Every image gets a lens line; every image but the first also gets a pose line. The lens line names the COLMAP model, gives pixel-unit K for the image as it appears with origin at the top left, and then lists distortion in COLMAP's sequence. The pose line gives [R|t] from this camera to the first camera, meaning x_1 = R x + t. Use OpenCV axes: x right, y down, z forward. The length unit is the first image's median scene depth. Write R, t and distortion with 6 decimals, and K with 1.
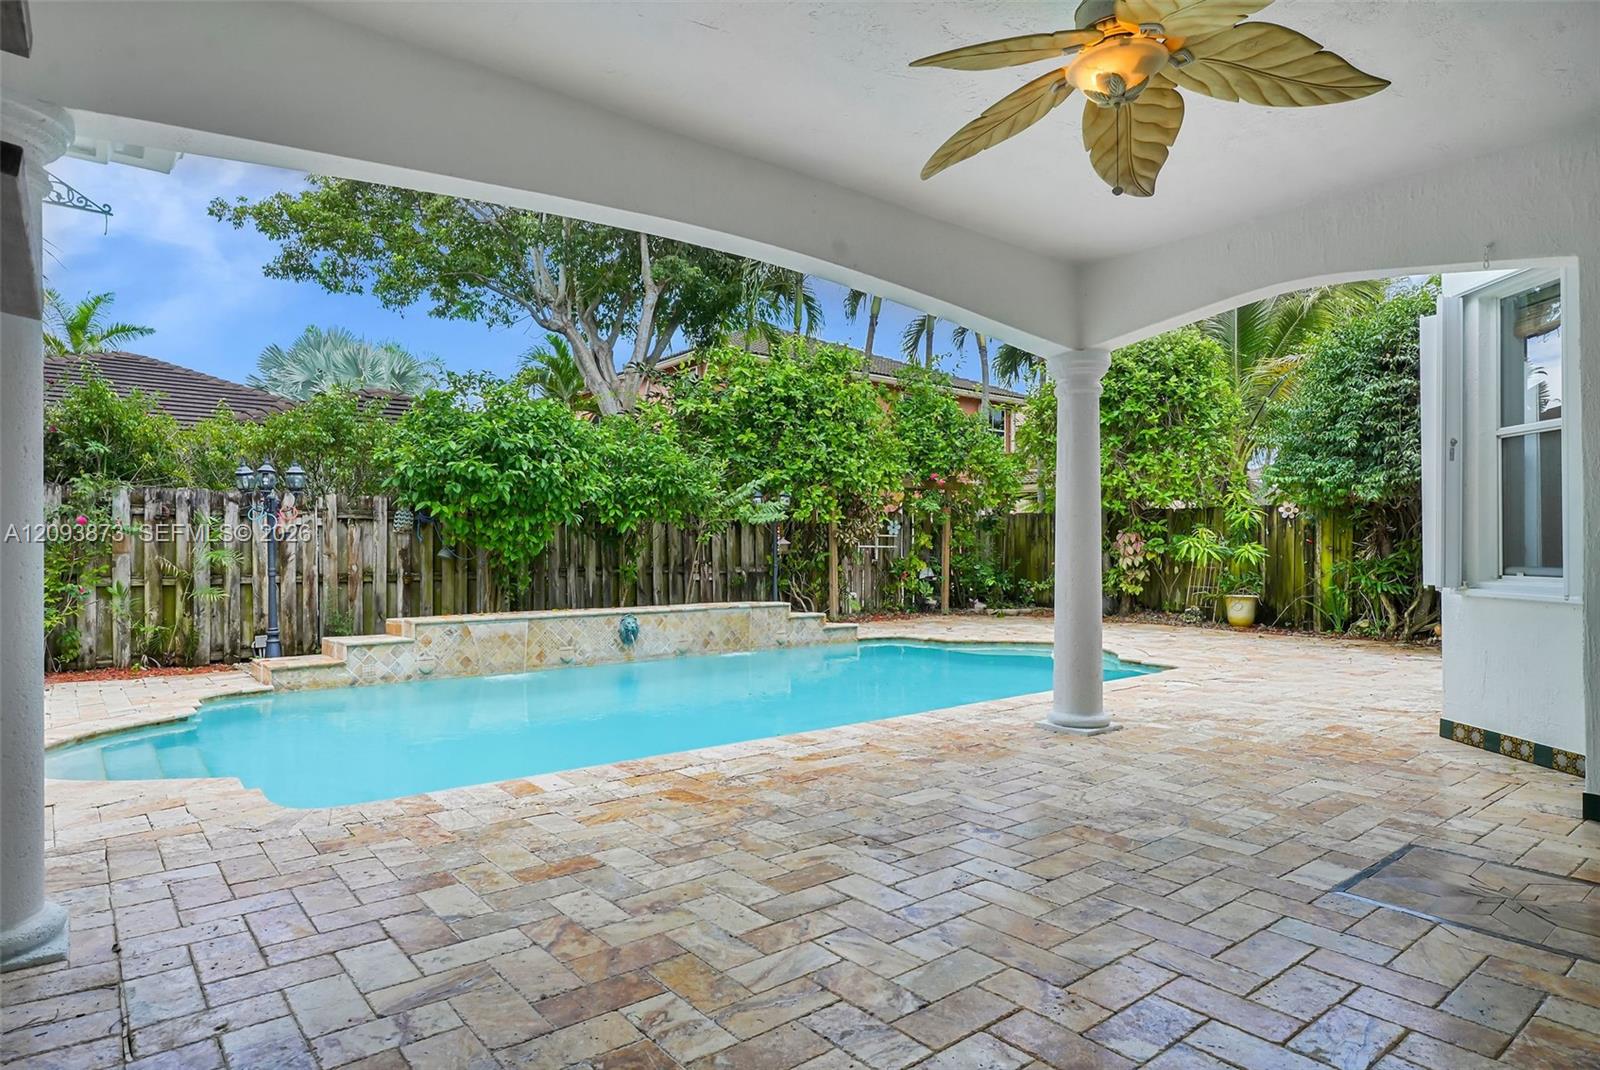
lens RADIAL K [[896.6, 0, 798.8], [0, 896.6, 537.6], [0, 0, 1]] dist [0.000894, -0.000649]
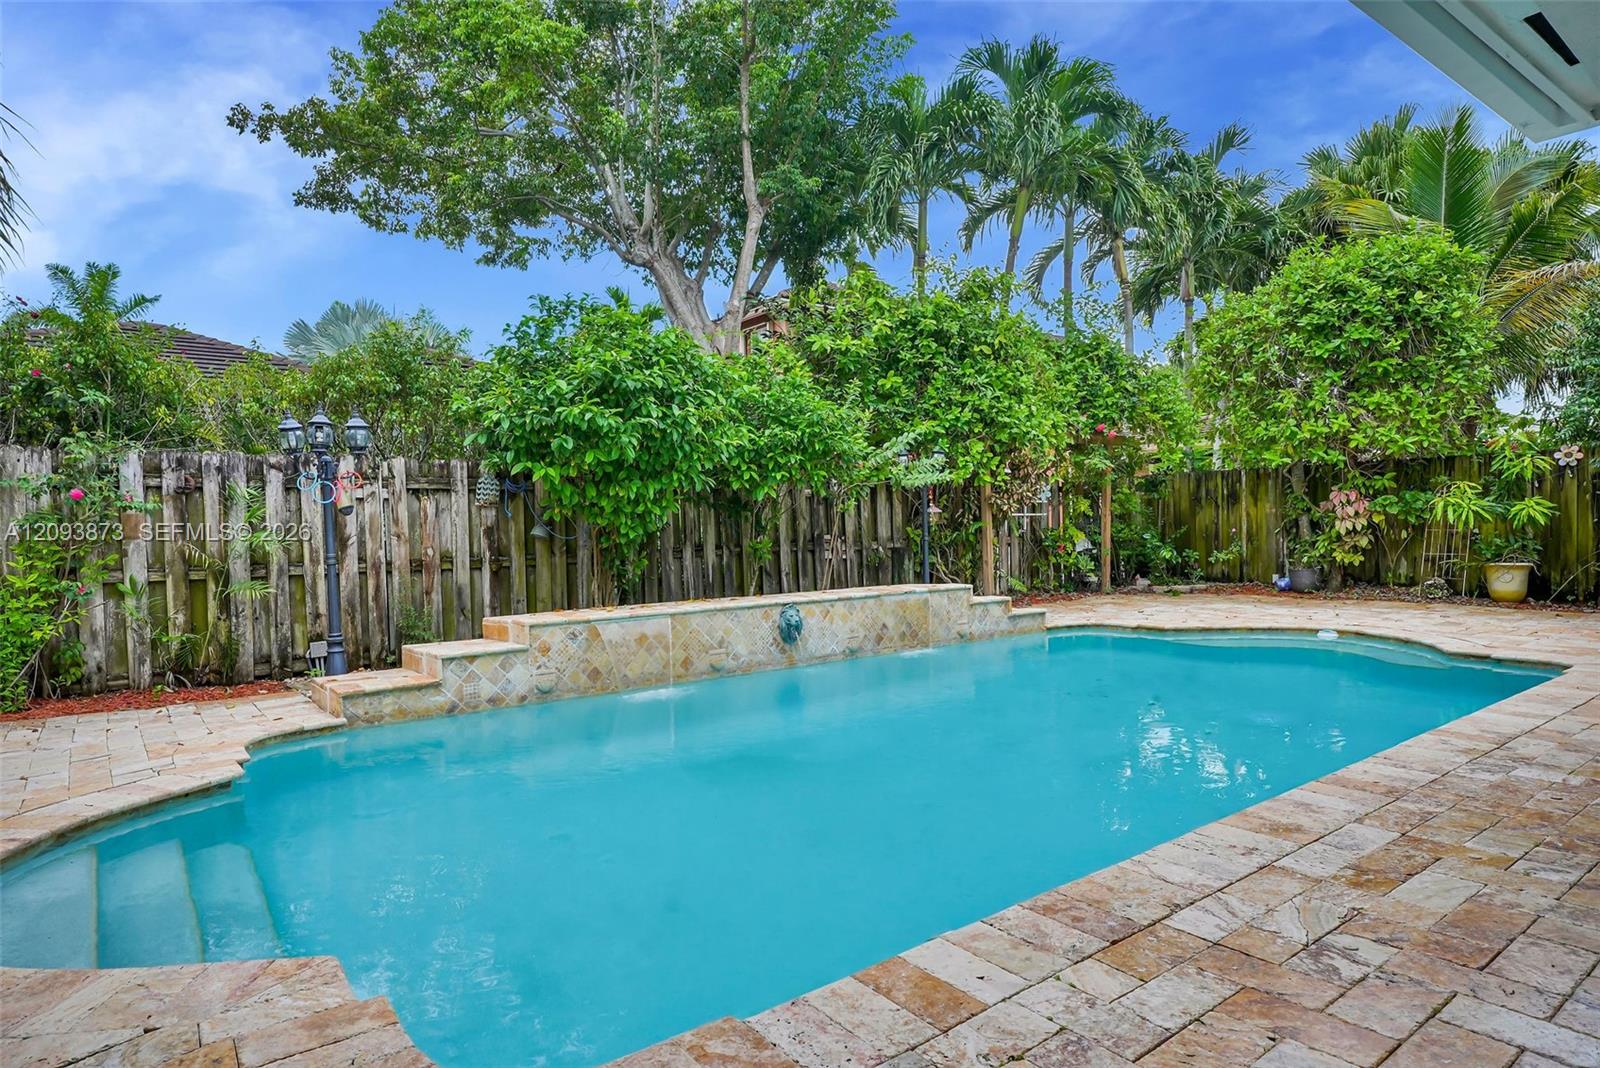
lens RADIAL K [[896.6, 0, 795.2], [0, 896.6, 542.4], [0, 0, 1]] dist [0.000894, -0.000649]
pose [[0.999394, -0.021698, -0.027202, -0.136581], [0.022489, 0.999324, 0.029090, 0.008610], [0.026553, -0.029684, 0.999207, 0.199277]]
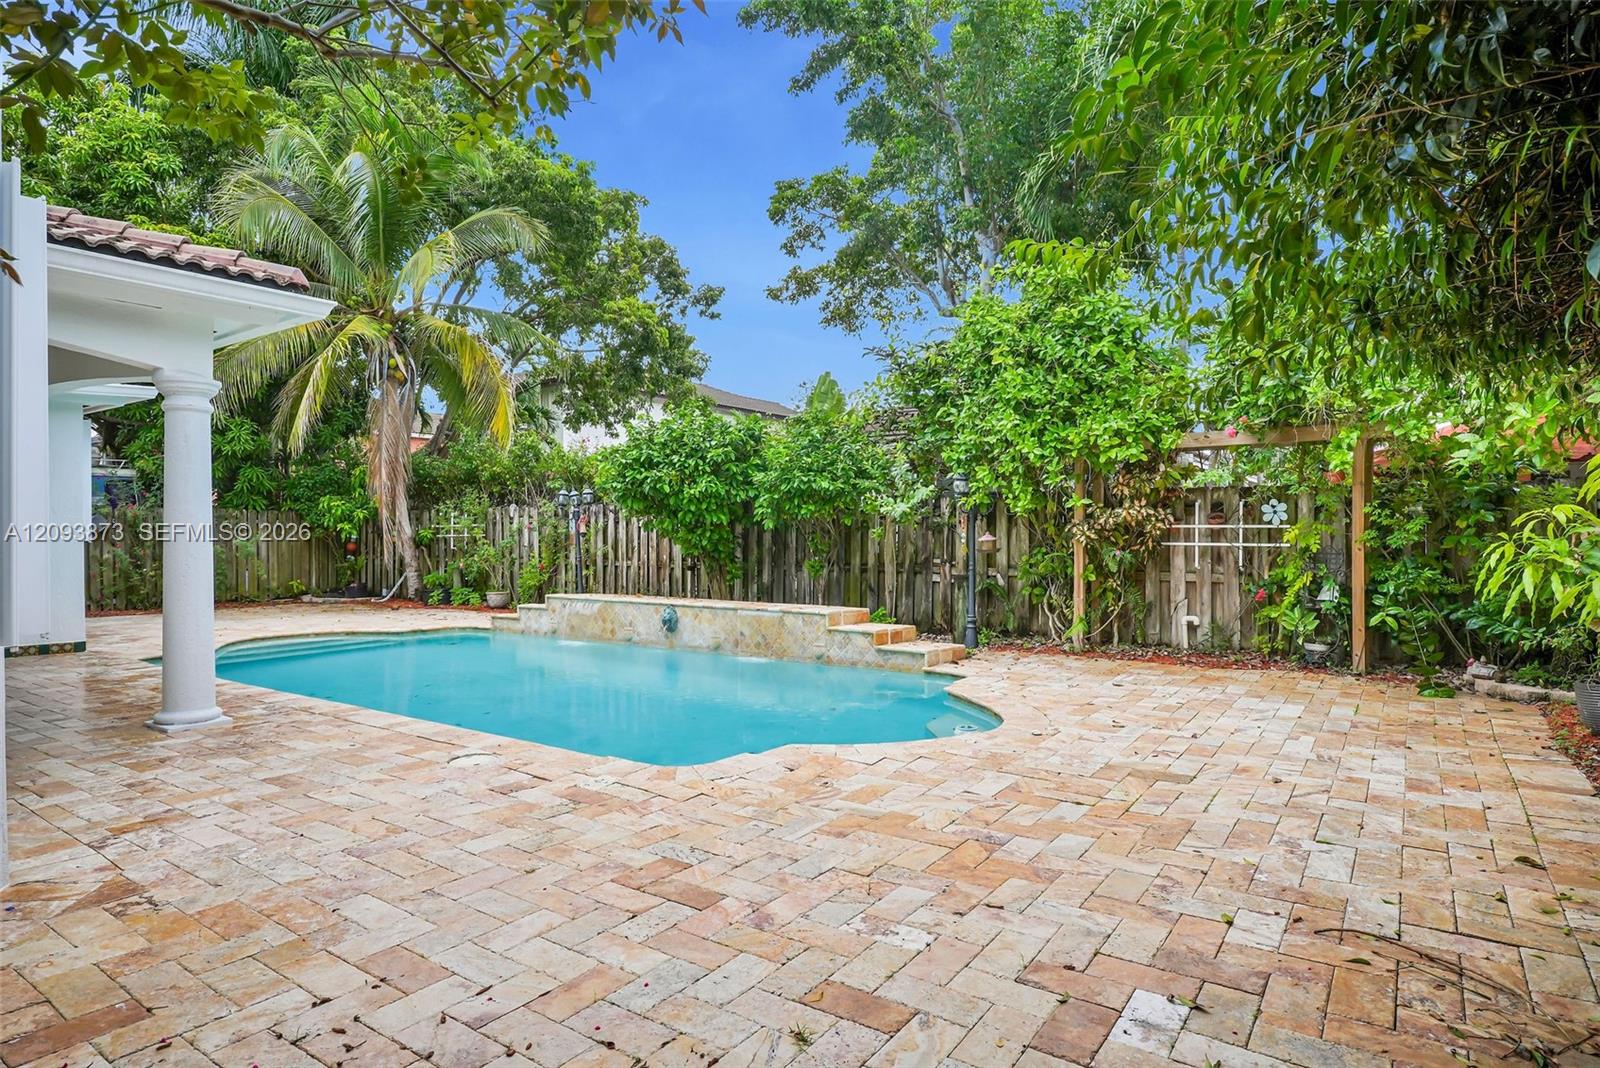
lens RADIAL K [[896.6, 0, 790.7], [0, 896.6, 535.9], [0, 0, 1]] dist [0.000894, -0.000649]
pose [[0.278037, -0.001761, -0.960569, 0.748175], [0.010220, 0.999947, 0.001125, 0.001397], [0.960516, -0.010130, 0.278040, 0.702659]]
